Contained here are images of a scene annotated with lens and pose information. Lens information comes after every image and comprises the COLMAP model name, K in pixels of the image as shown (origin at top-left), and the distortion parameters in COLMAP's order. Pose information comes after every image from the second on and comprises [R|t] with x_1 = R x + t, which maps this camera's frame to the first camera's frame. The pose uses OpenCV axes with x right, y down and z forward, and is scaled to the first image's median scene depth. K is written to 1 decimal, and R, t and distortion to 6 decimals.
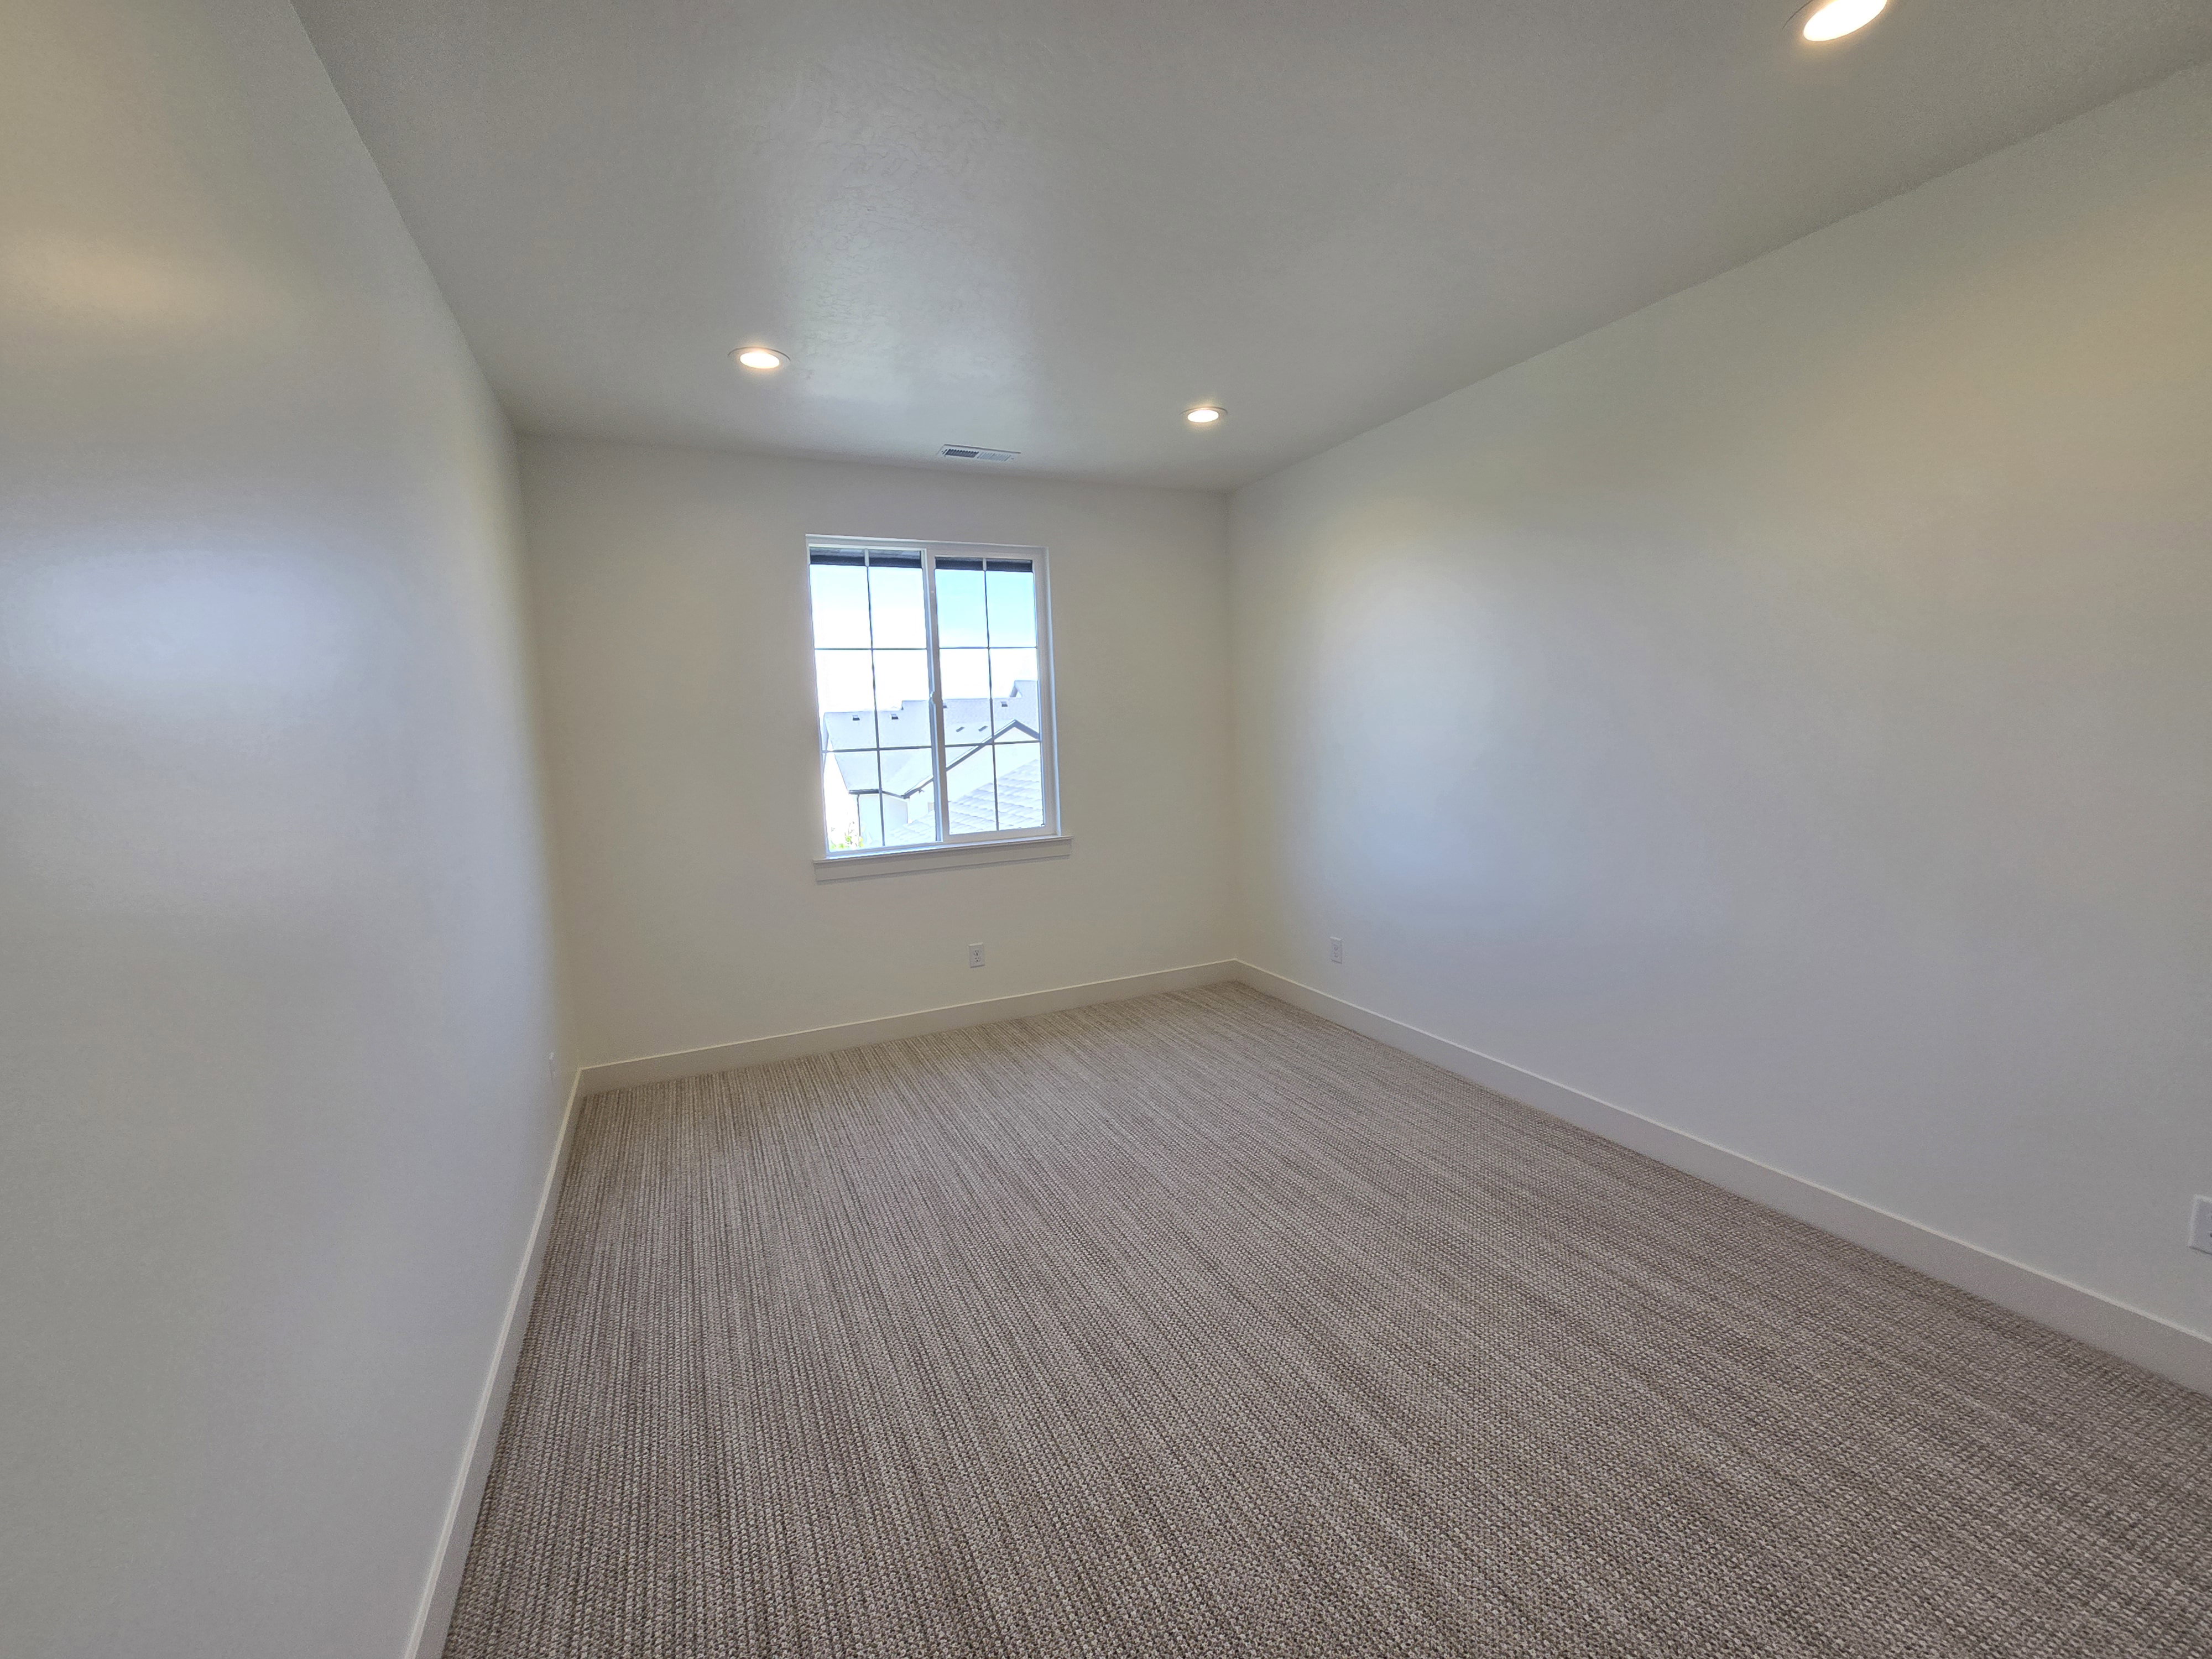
lens RADIAL K [[906.0, 0, 1109.3], [0, 906.0, 834.8], [0, 0, 1]] dist [-0.003015, 0.000315]
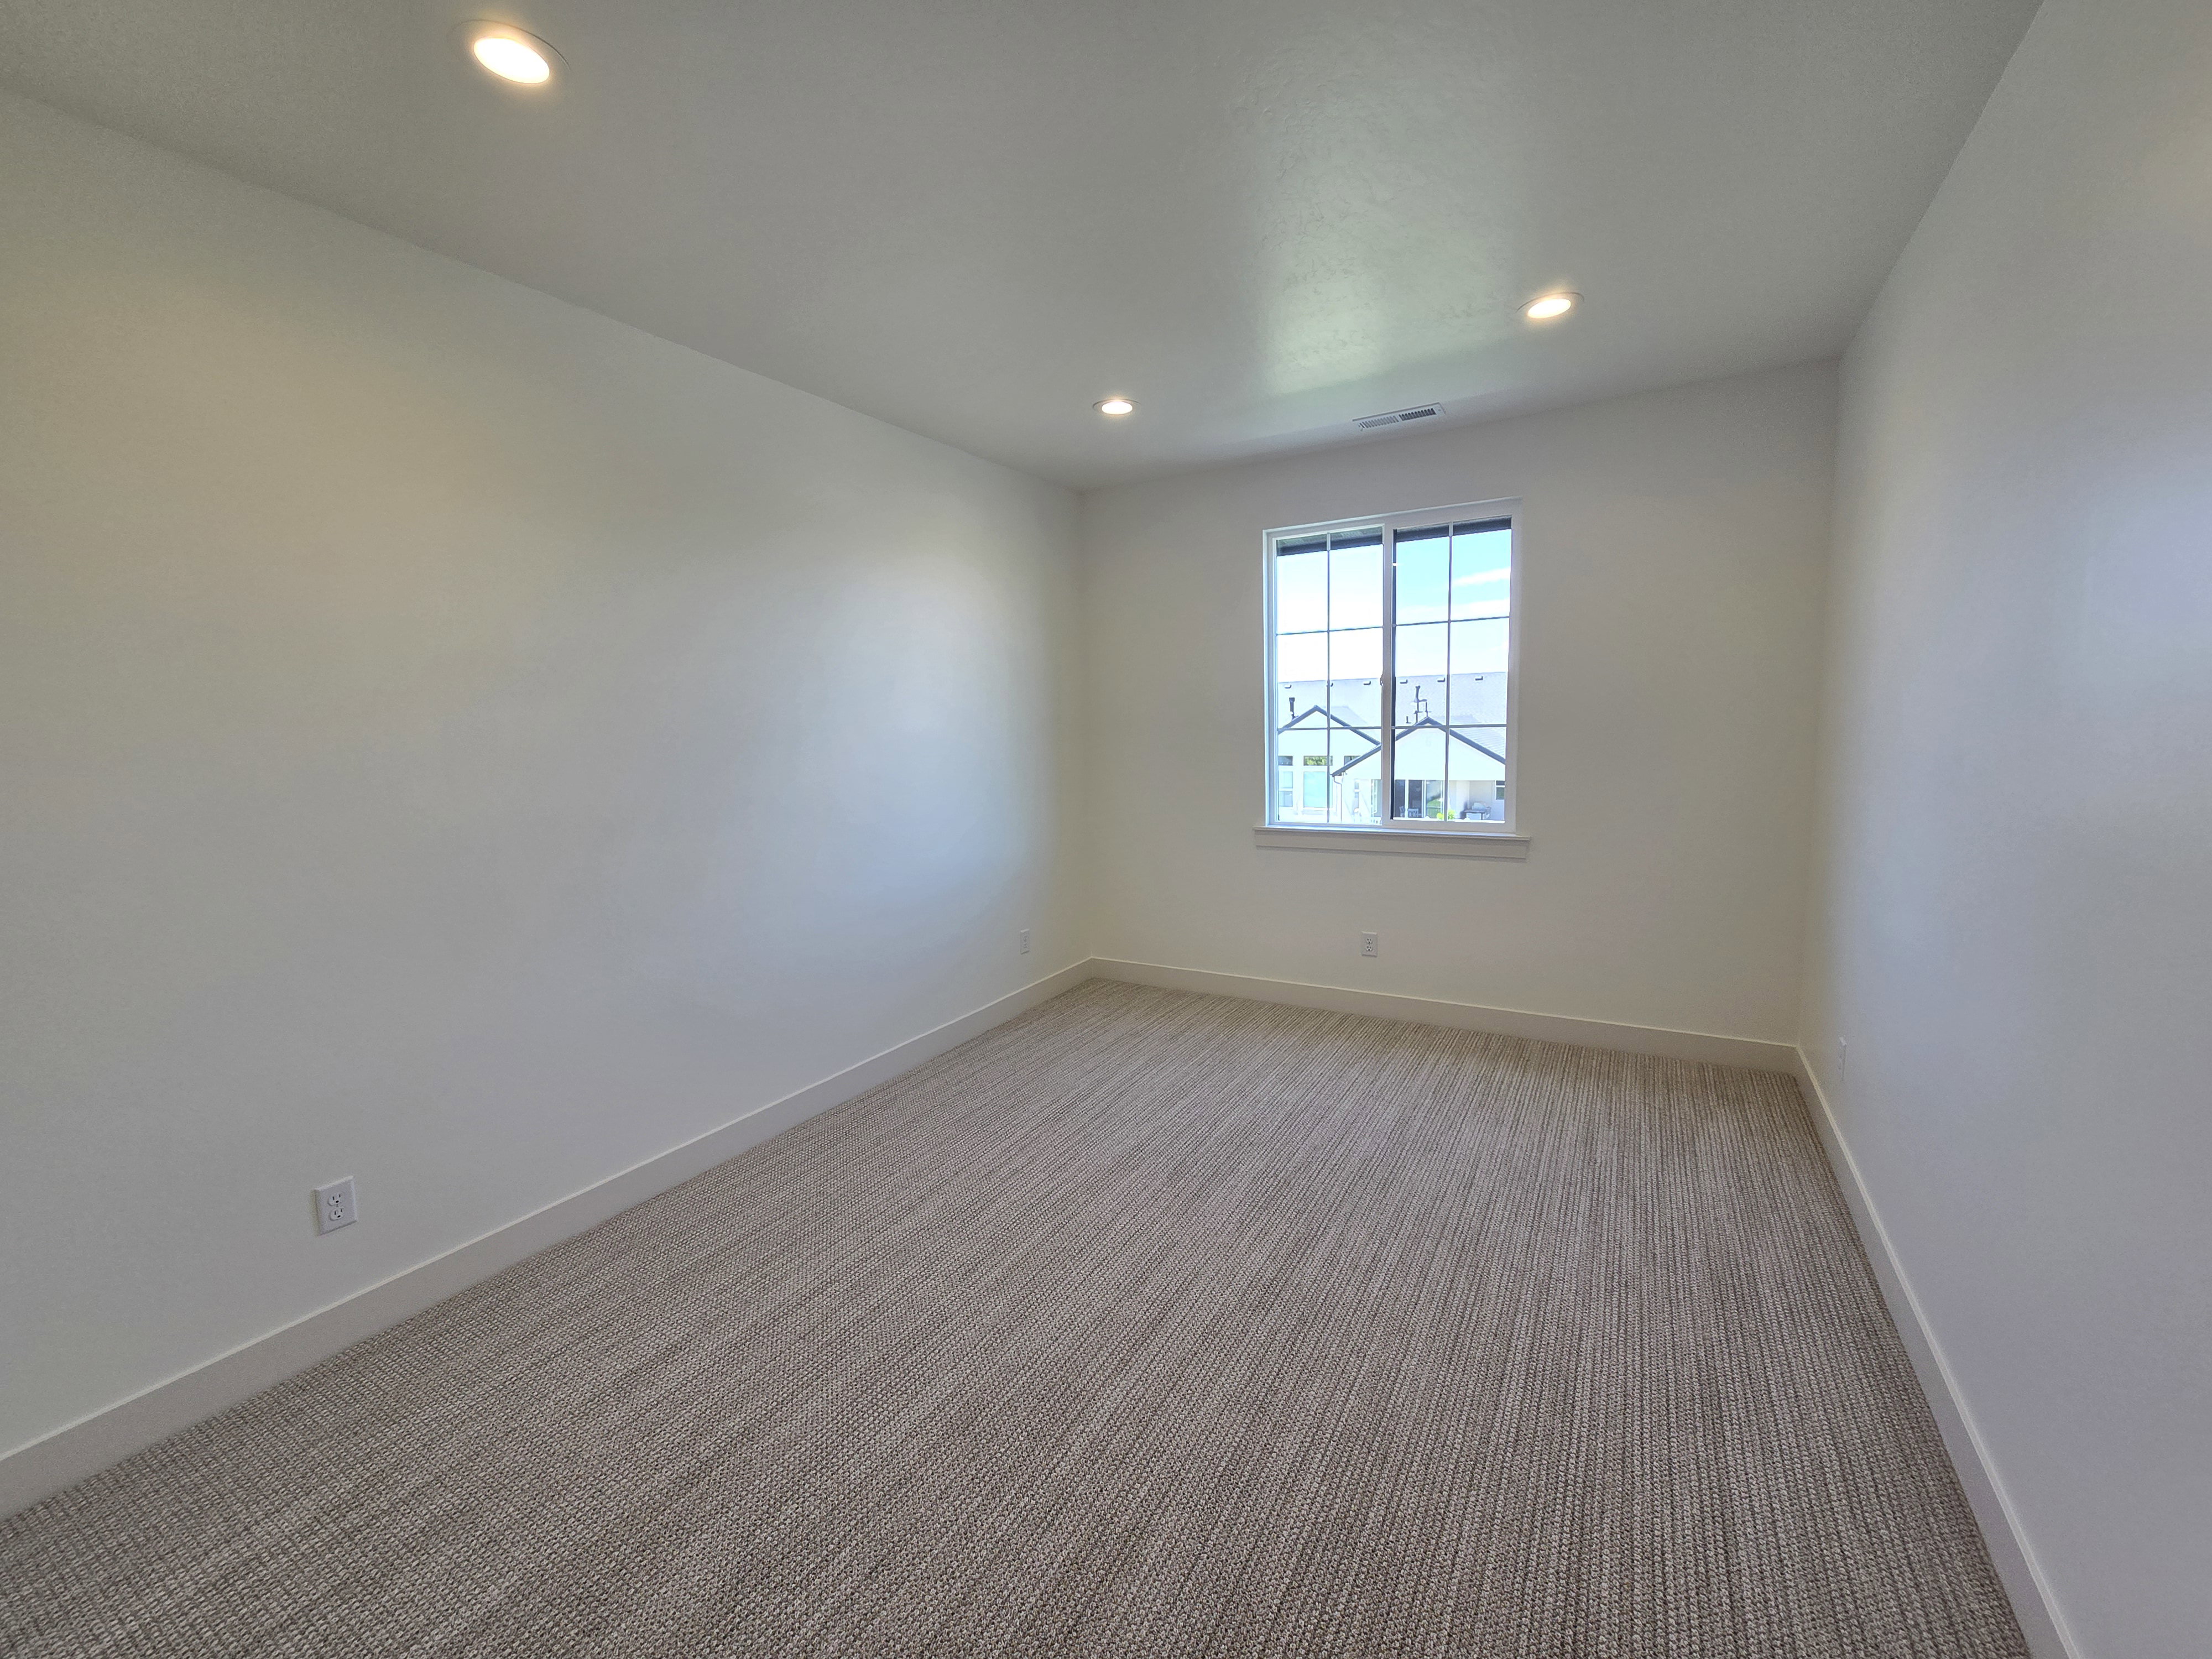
lens RADIAL K [[906.0, 0, 1110.2], [0, 906.0, 823.3], [0, 0, 1]] dist [-0.003015, 0.000315]
pose [[0.568788, 0.117696, -0.814020, 0.454858], [-0.094657, 0.992500, 0.077361, -0.042893], [0.817019, 0.033051, 0.575662, 0.207321]]
